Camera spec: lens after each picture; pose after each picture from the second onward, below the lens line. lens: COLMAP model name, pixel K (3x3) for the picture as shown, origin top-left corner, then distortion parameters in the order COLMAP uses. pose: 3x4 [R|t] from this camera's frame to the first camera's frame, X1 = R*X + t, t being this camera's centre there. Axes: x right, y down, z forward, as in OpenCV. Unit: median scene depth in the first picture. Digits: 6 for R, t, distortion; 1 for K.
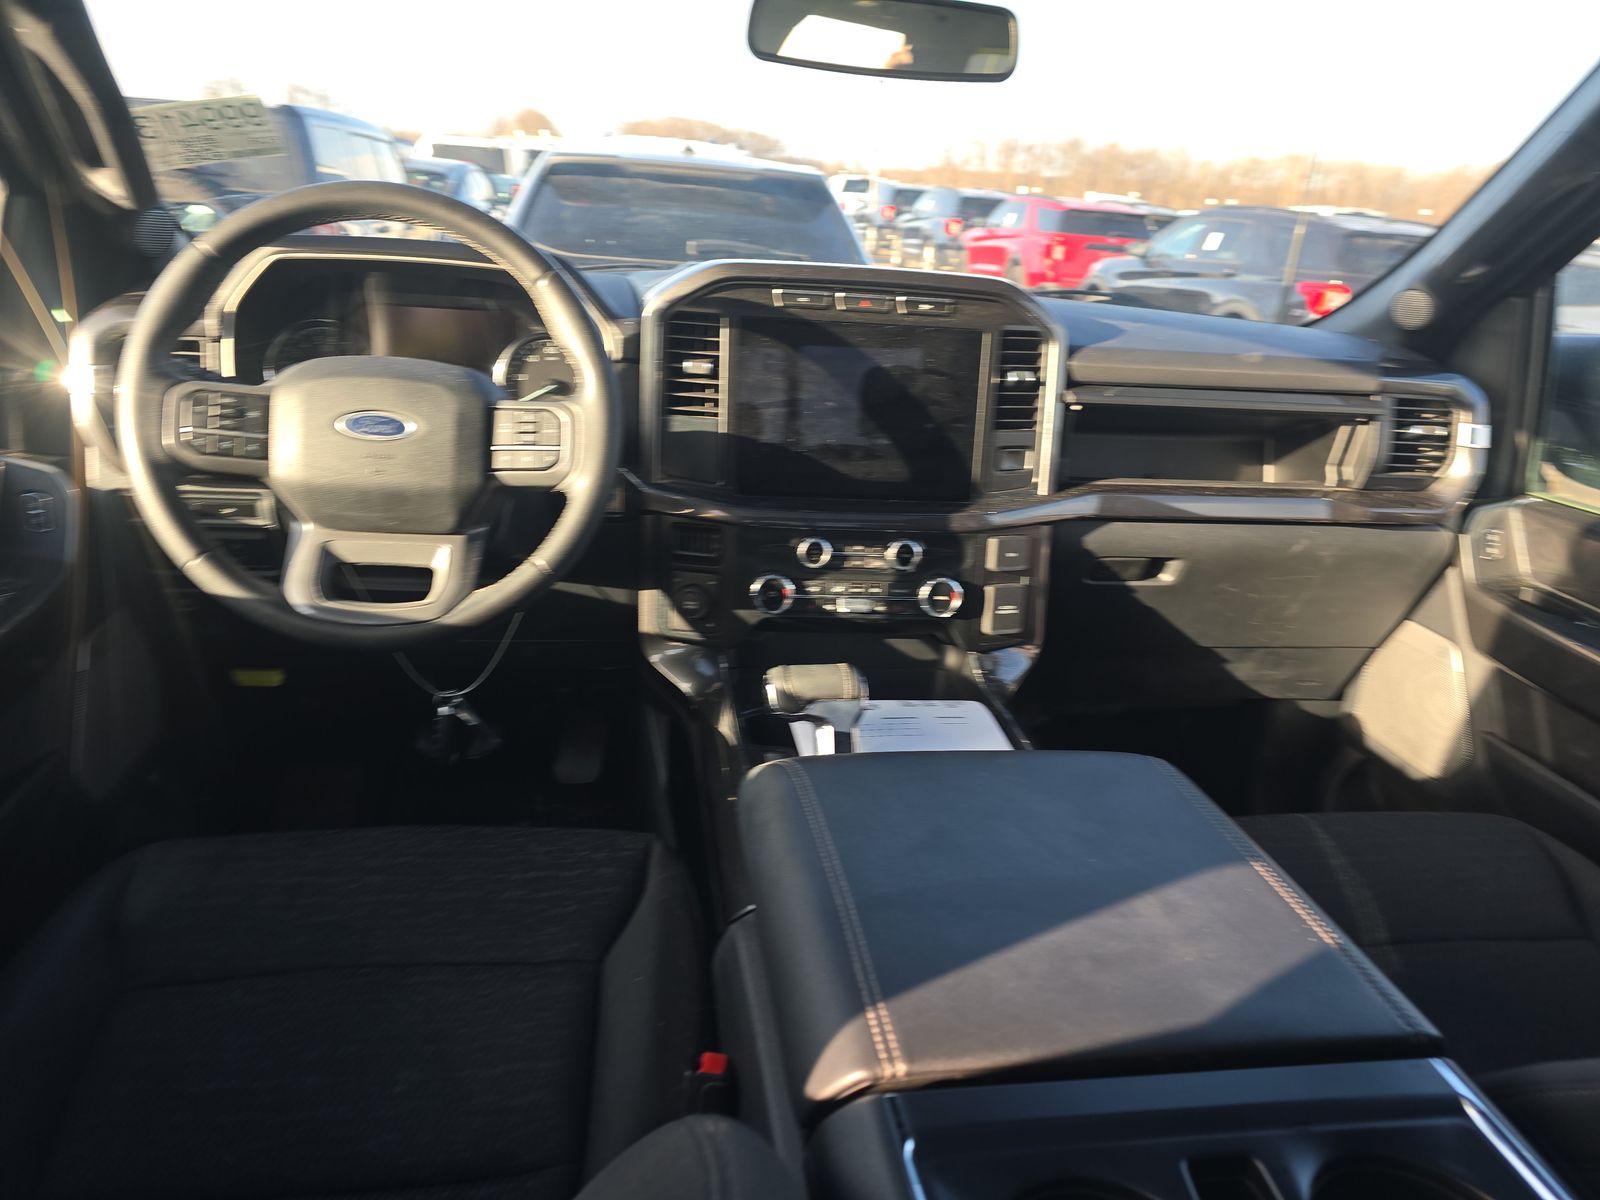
lens RADIAL K [[964.5, 0, 800.0], [0, 964.5, 600.0], [0, 0, 1]] dist [0.006741, 0.001328]
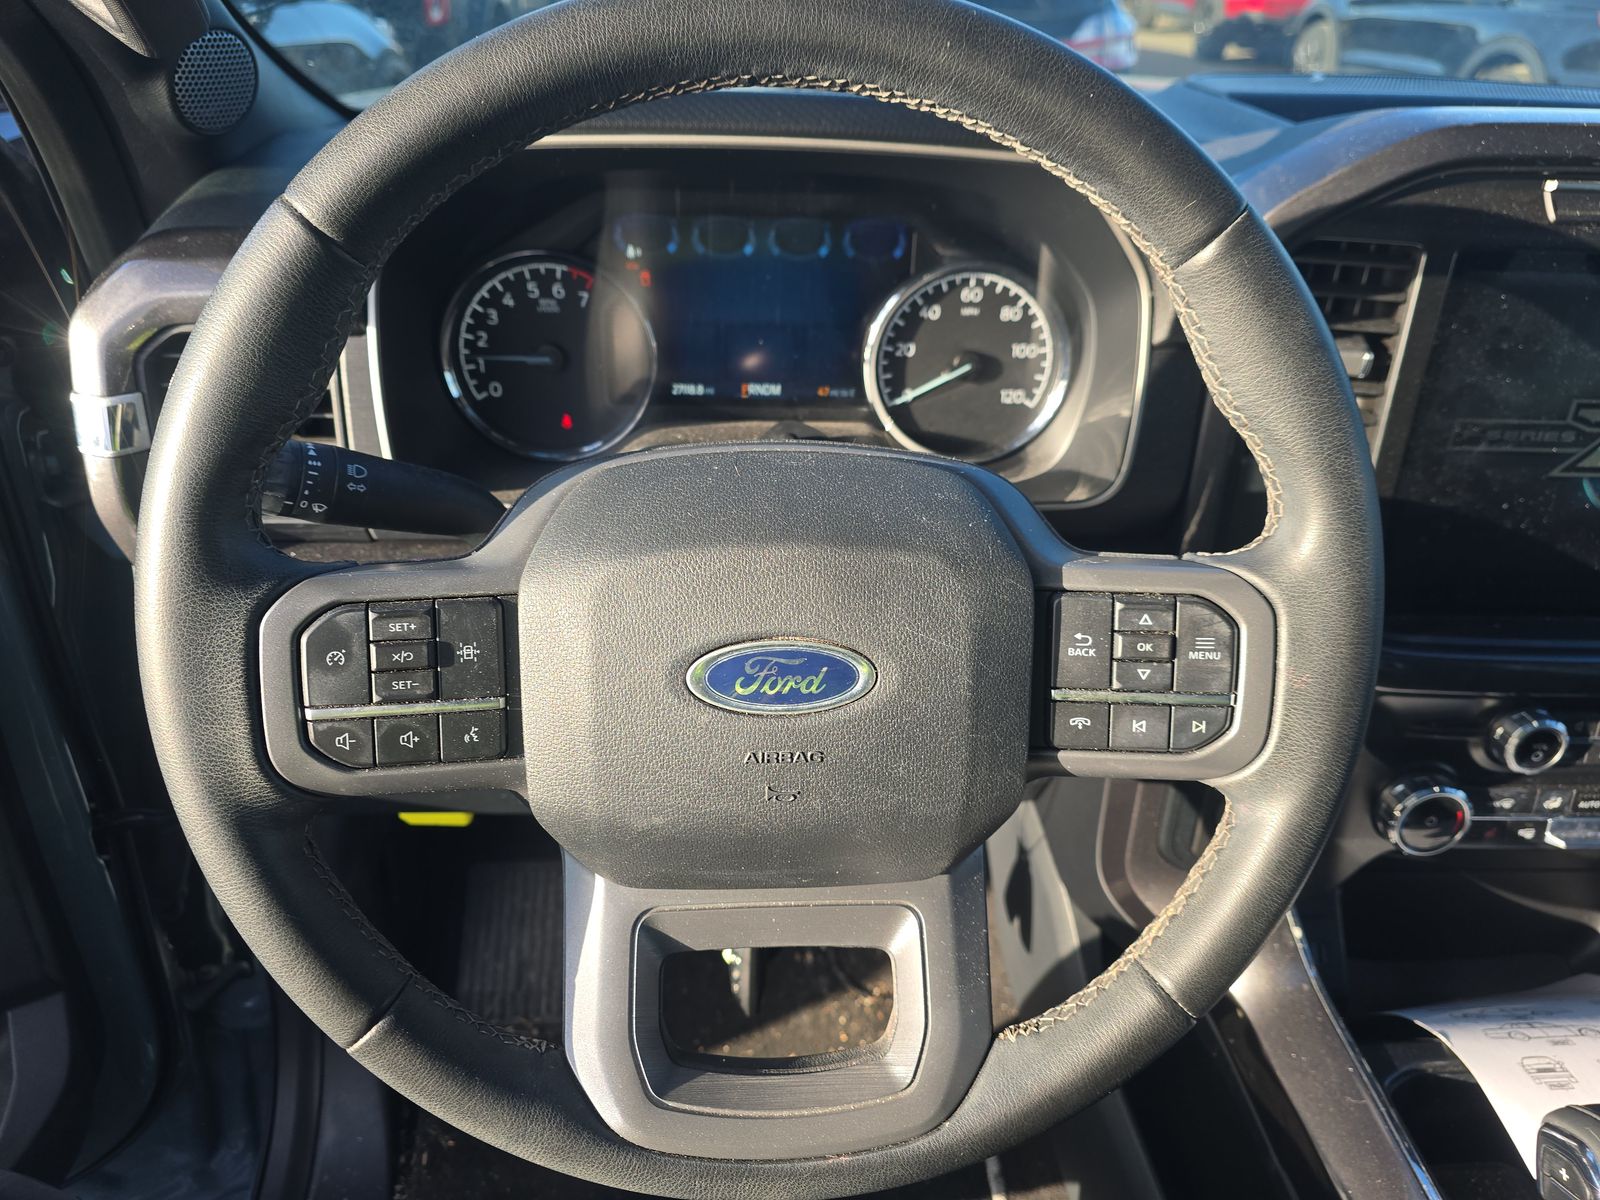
lens RADIAL K [[961.4, 0, 800.0], [0, 961.4, 600.0], [0, 0, 1]] dist [-0.019371, 0.000109]
pose [[0.990099, 0.035666, -0.135763, -0.368718], [-0.008637, 0.980829, 0.194681, -0.268595], [0.140103, -0.191581, 0.971426, 0.619056]]
